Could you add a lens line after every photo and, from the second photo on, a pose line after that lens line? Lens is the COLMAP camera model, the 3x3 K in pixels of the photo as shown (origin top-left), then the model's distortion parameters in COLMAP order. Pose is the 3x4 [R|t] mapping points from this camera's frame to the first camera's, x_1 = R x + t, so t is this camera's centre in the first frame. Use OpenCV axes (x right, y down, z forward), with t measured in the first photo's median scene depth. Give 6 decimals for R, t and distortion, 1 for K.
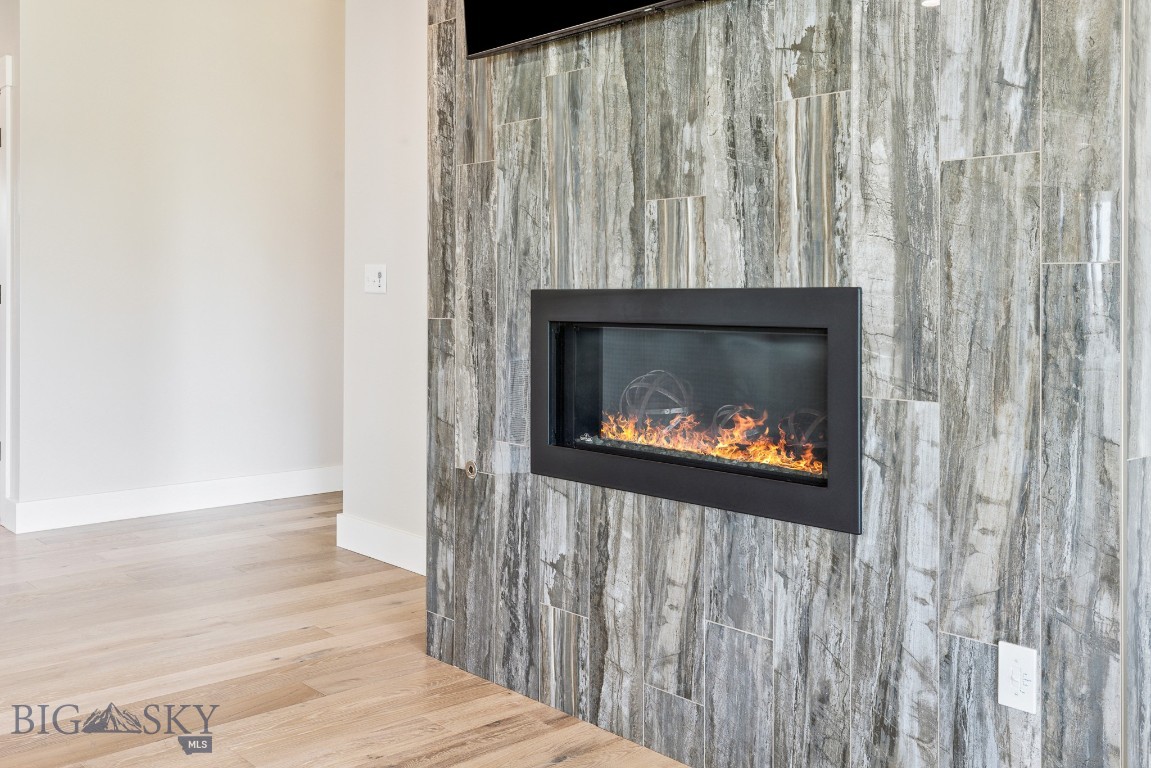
lens RADIAL K [[1115.1, 0, 577.8], [0, 1115.1, 292.1], [0, 0, 1]] dist [0.005622, 0.000000]
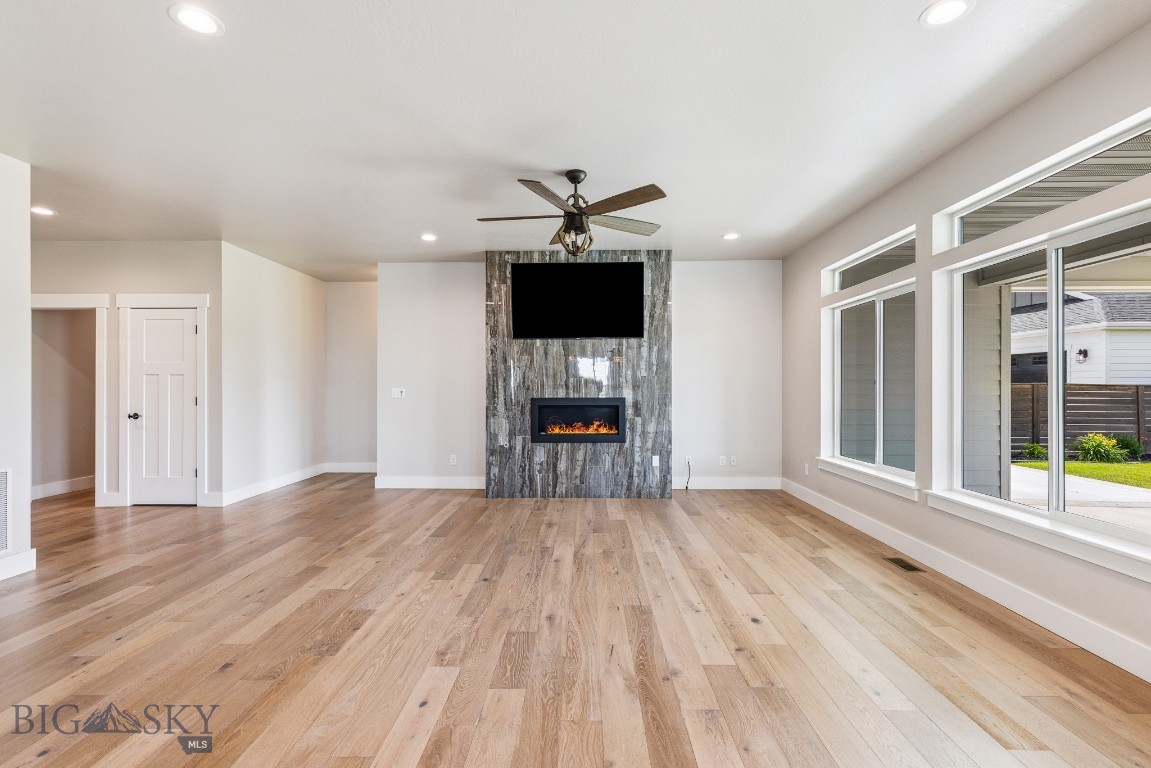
lens RADIAL K [[521.9, 0, 577.3], [0, 521.9, 386.6], [0, 0, 1]] dist [0.007155, -0.001058]
pose [[0.677463, -0.000540, 0.735557, -1.365483], [0.001798, 0.999998, -0.000922, -0.042533], [-0.735555, 0.001947, 0.677462, -0.428748]]
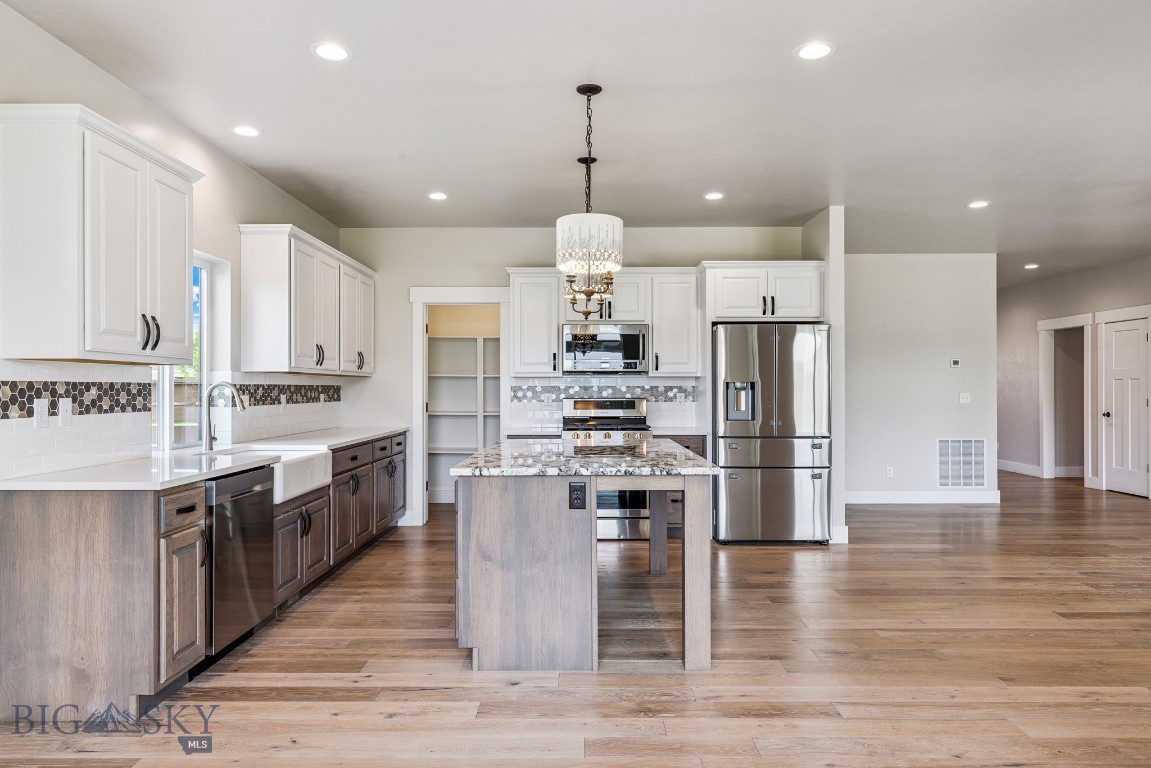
lens RADIAL K [[739.6, 0, 572.4], [0, 739.6, 389.1], [0, 0, 1]] dist [0.005787, 0.003734]
pose [[0.743335, -0.003735, -0.668909, -0.658593], [0.003296, 0.999993, -0.001921, -0.050347], [0.668912, -0.000776, 0.743341, -1.790327]]
